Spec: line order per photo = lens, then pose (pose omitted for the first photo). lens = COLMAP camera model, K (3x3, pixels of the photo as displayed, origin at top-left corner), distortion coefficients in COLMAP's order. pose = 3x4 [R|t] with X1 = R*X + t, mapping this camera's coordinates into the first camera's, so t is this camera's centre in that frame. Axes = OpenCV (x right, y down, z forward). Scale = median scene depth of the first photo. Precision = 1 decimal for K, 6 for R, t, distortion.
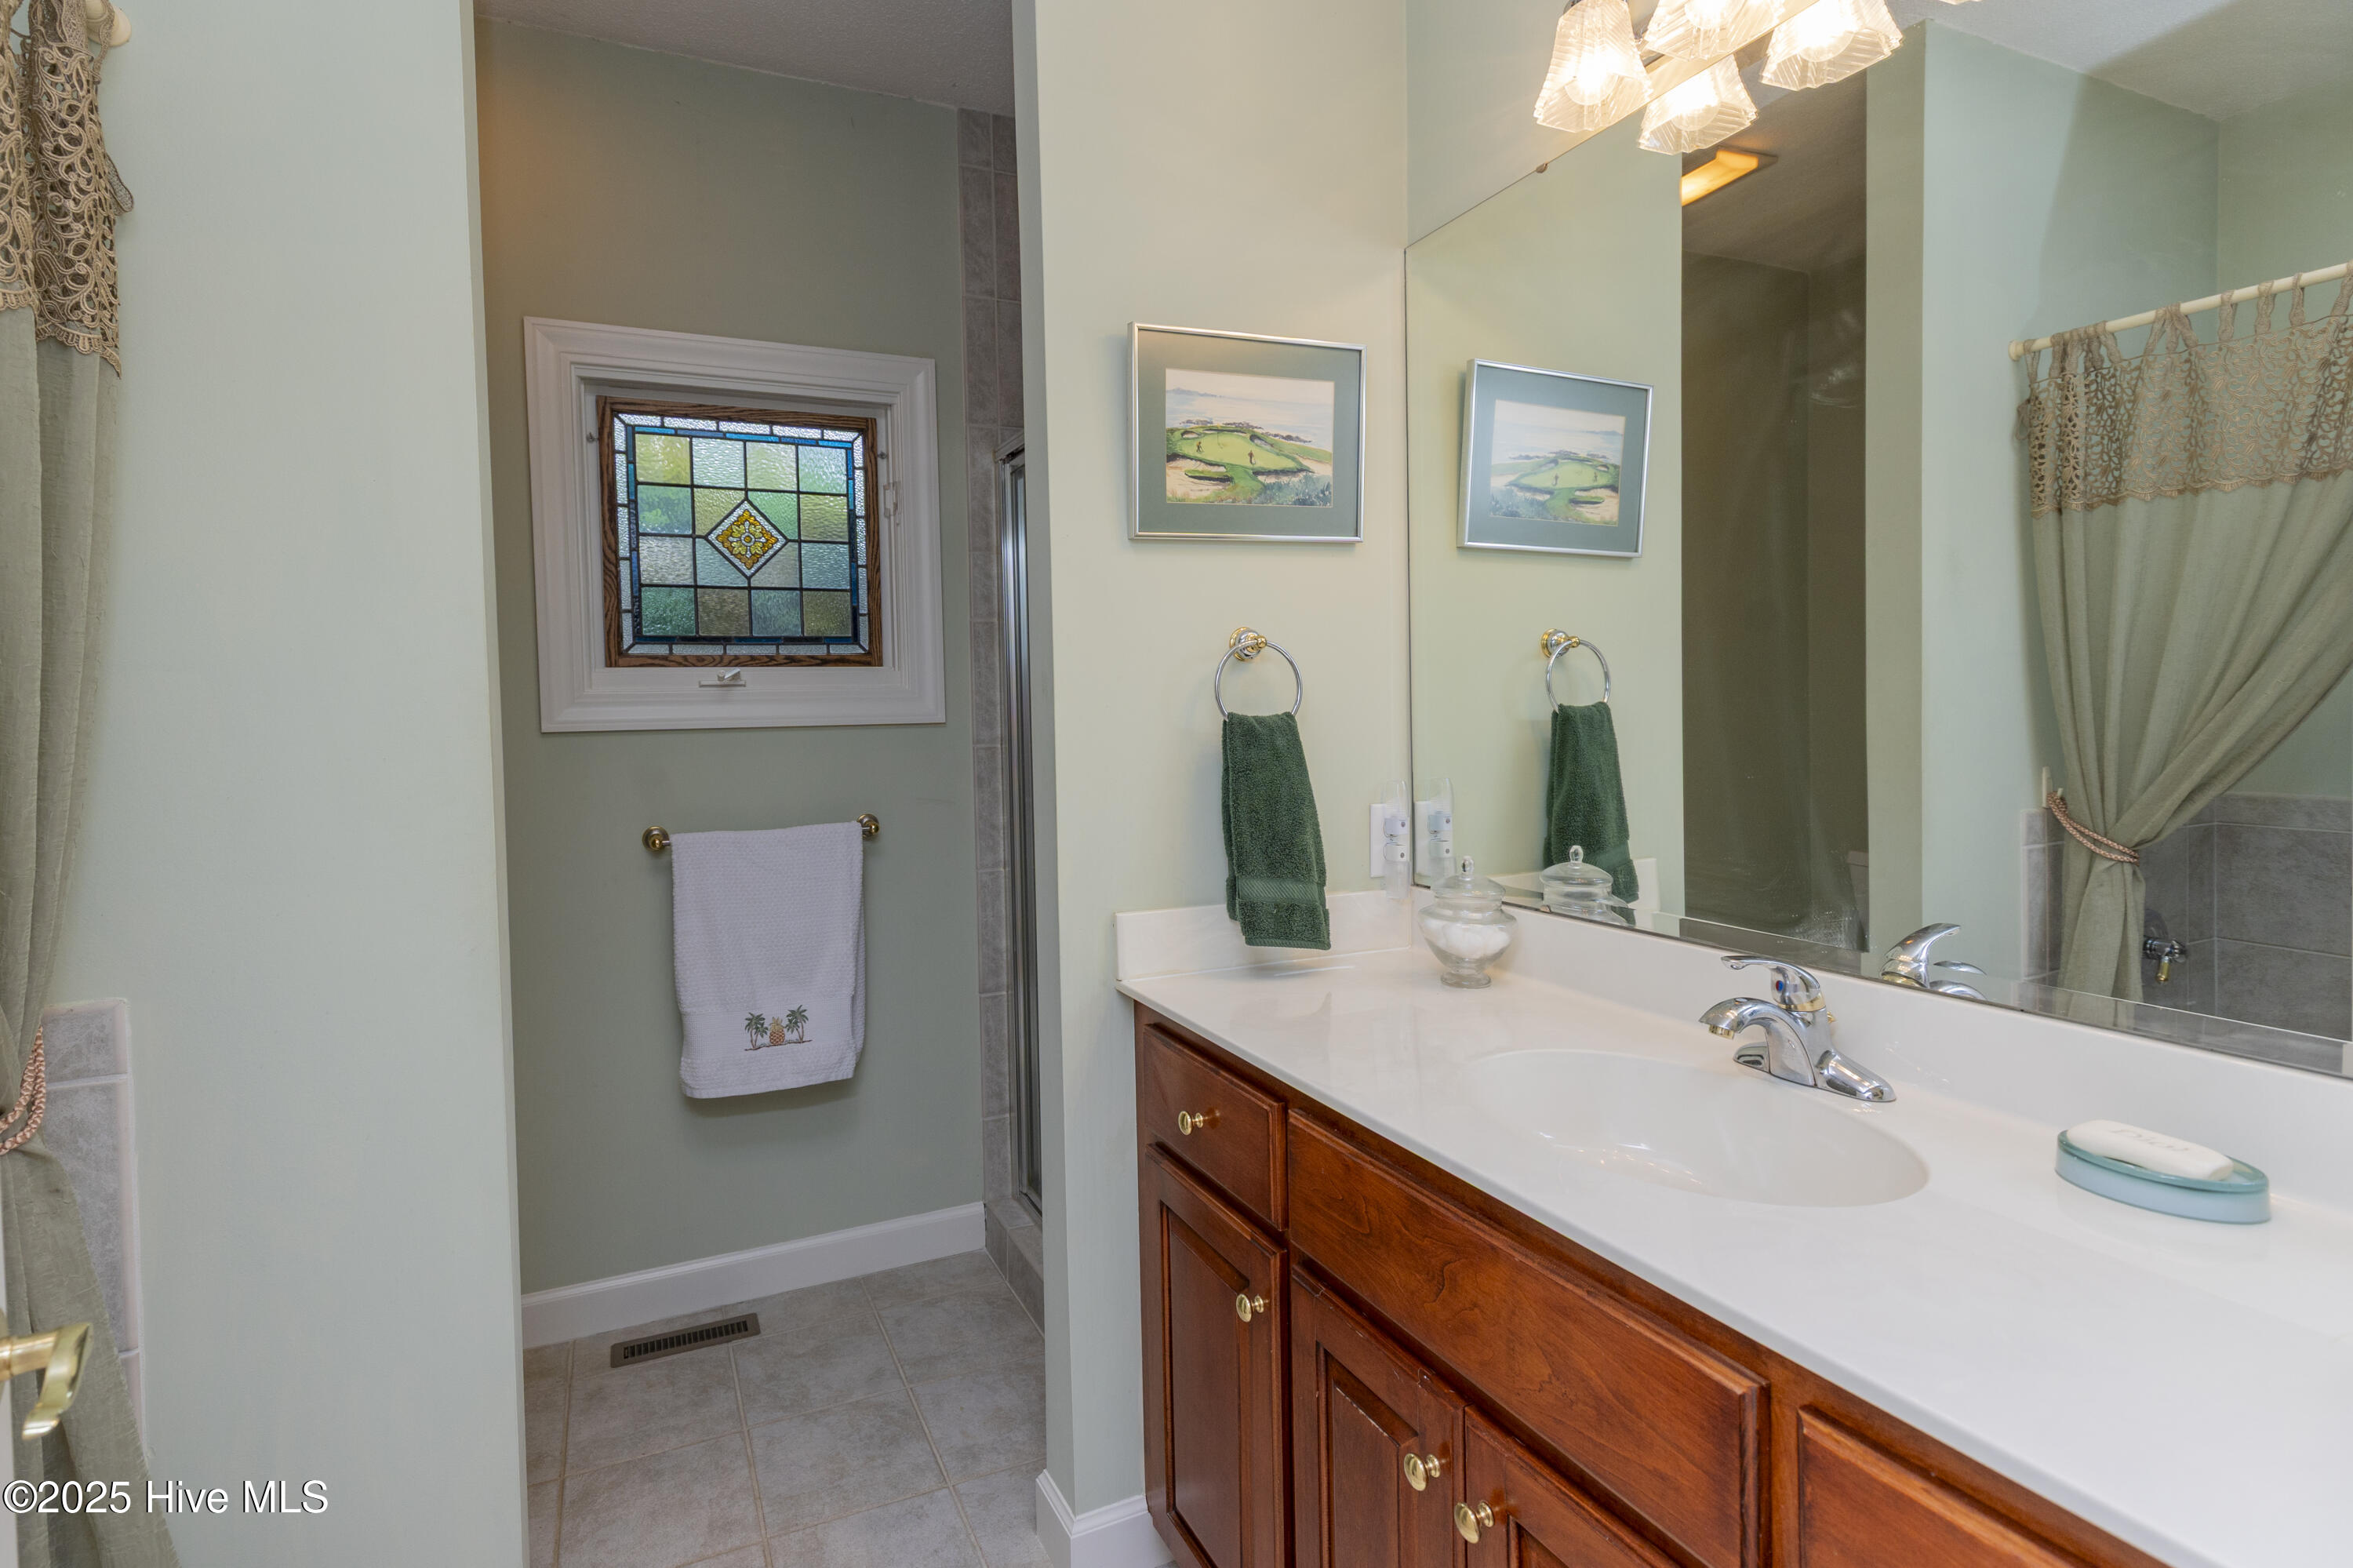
lens RADIAL K [[1185.1, 0, 1171.9], [0, 1185.1, 756.2], [0, 0, 1]] dist [-0.000981, -0.000149]
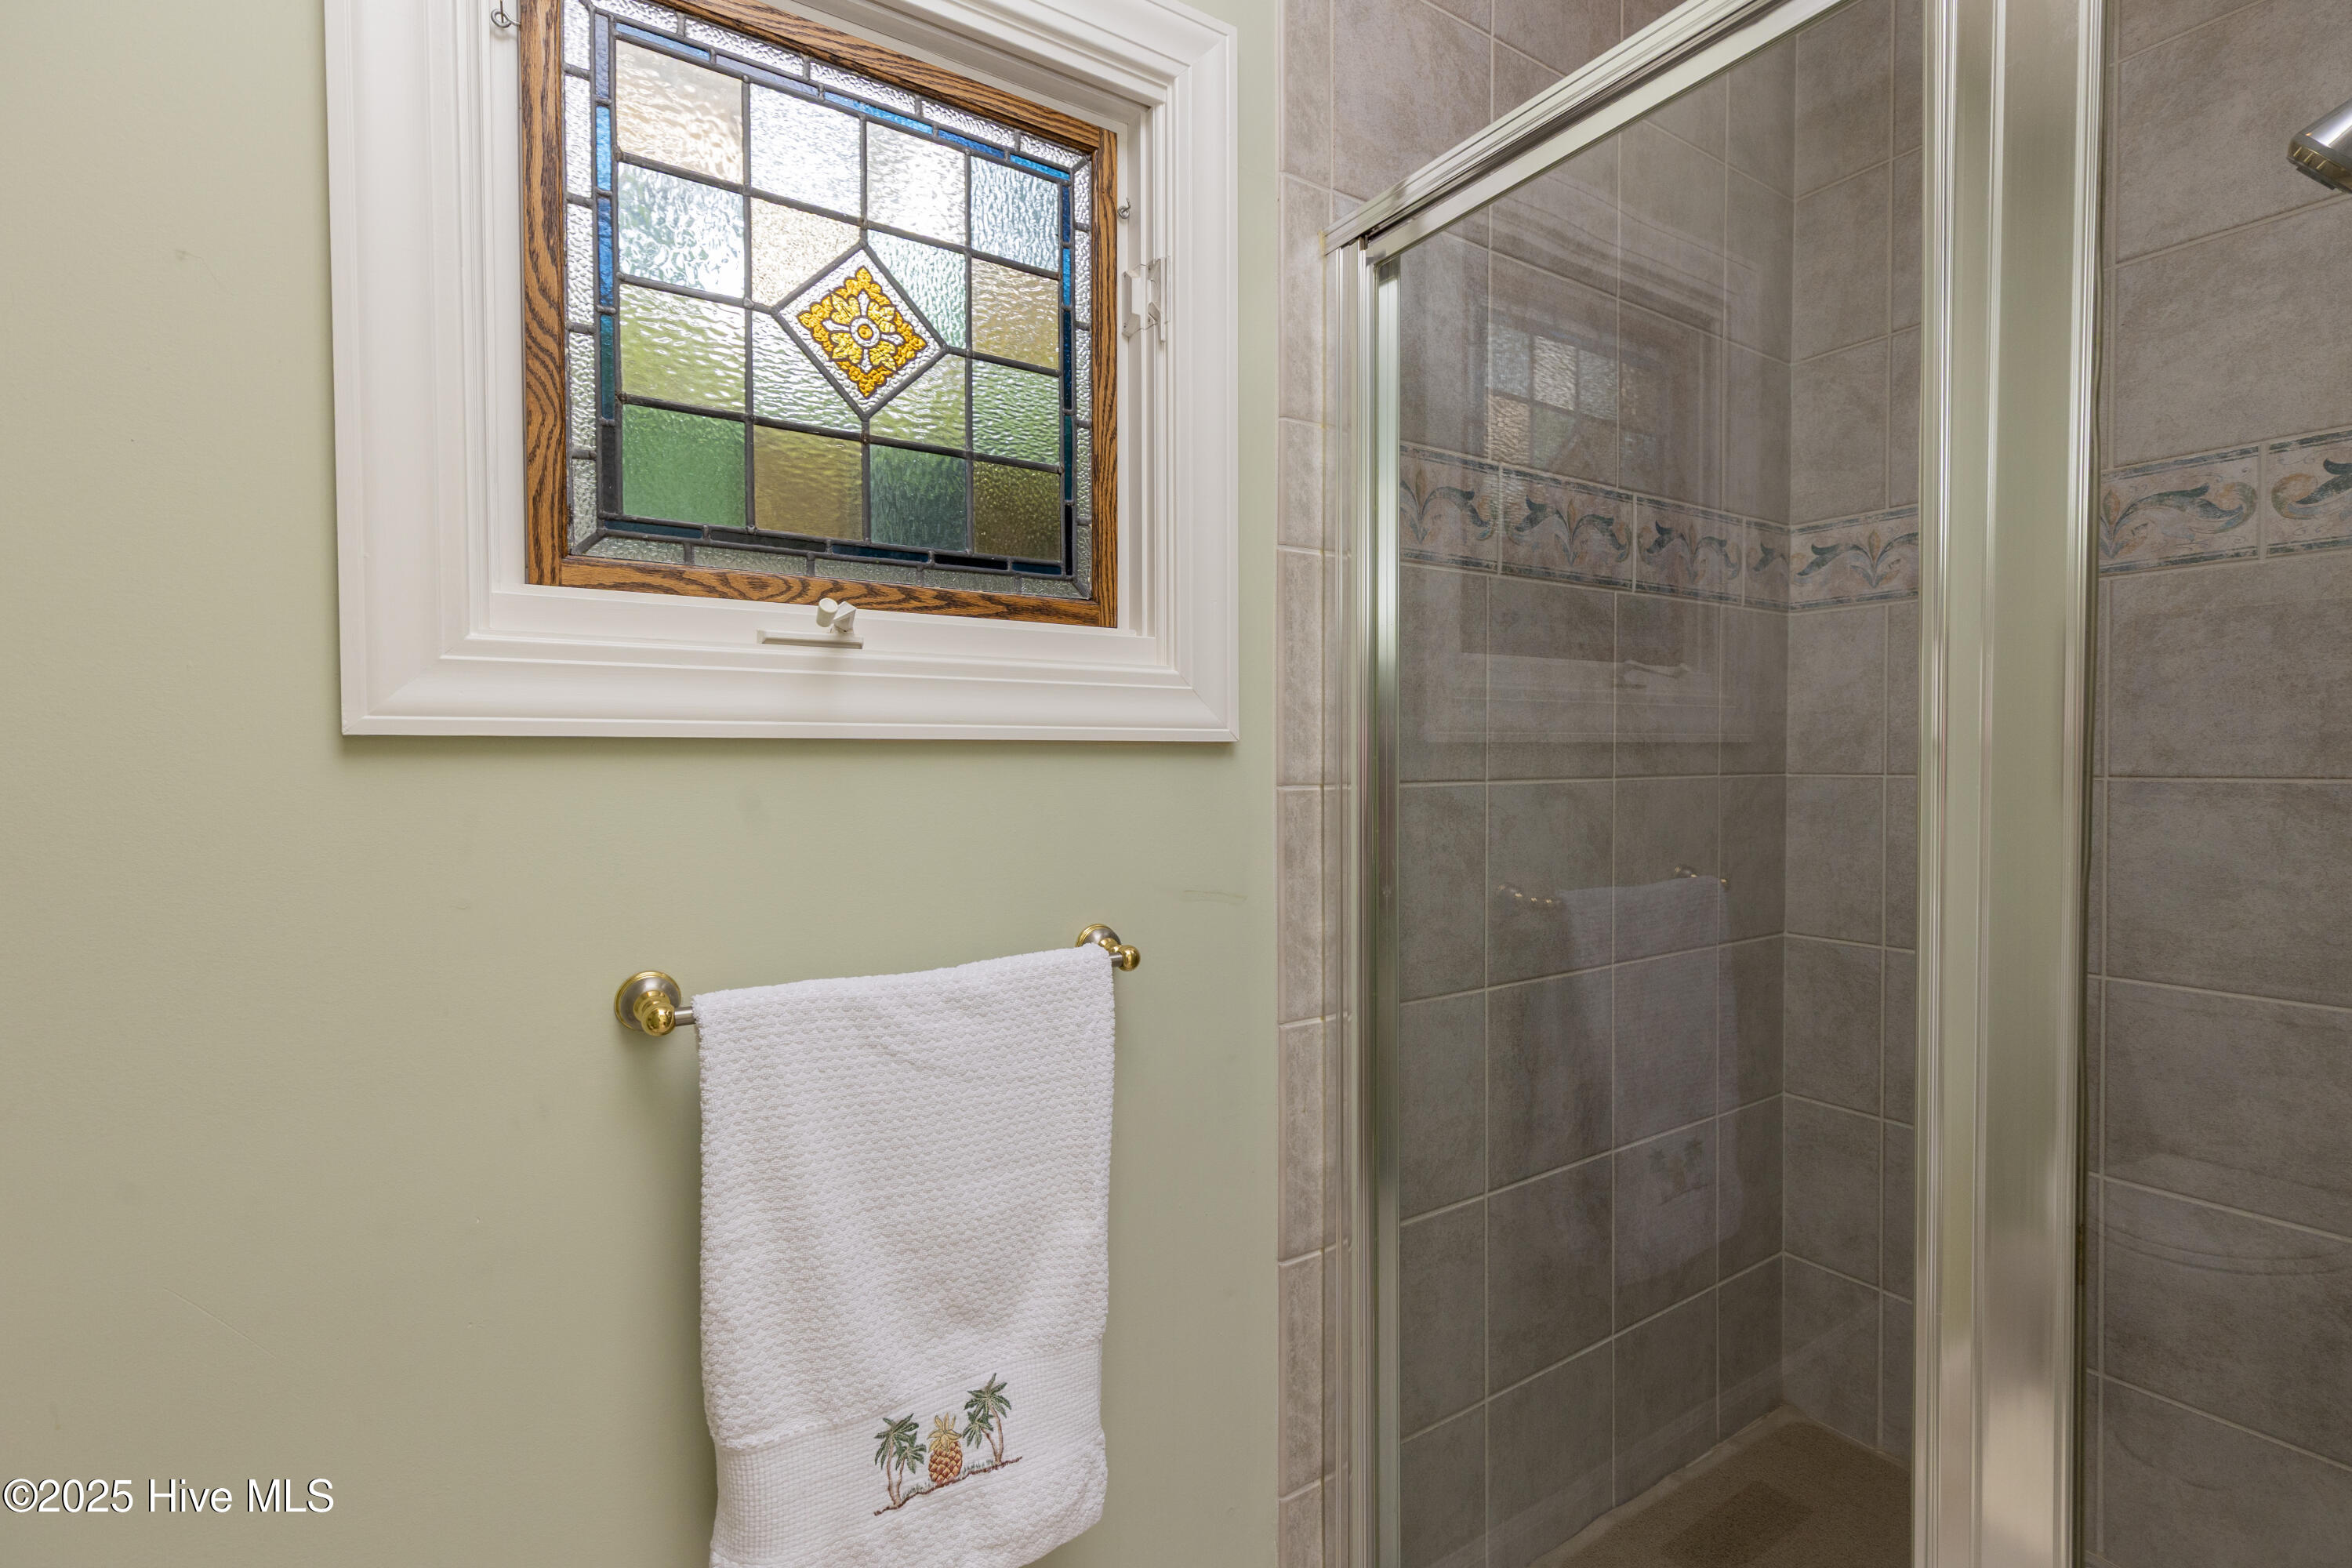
lens RADIAL K [[1016.3, 0, 1176.0], [0, 1016.3, 784.0], [0, 0, 1]] dist [-0.000563, -0.000074]
pose [[0.986466, 0.013109, 0.163444, -0.300968], [-0.009543, 0.999699, -0.022586, 0.000092], [-0.163691, 0.020720, 0.986294, 0.594606]]
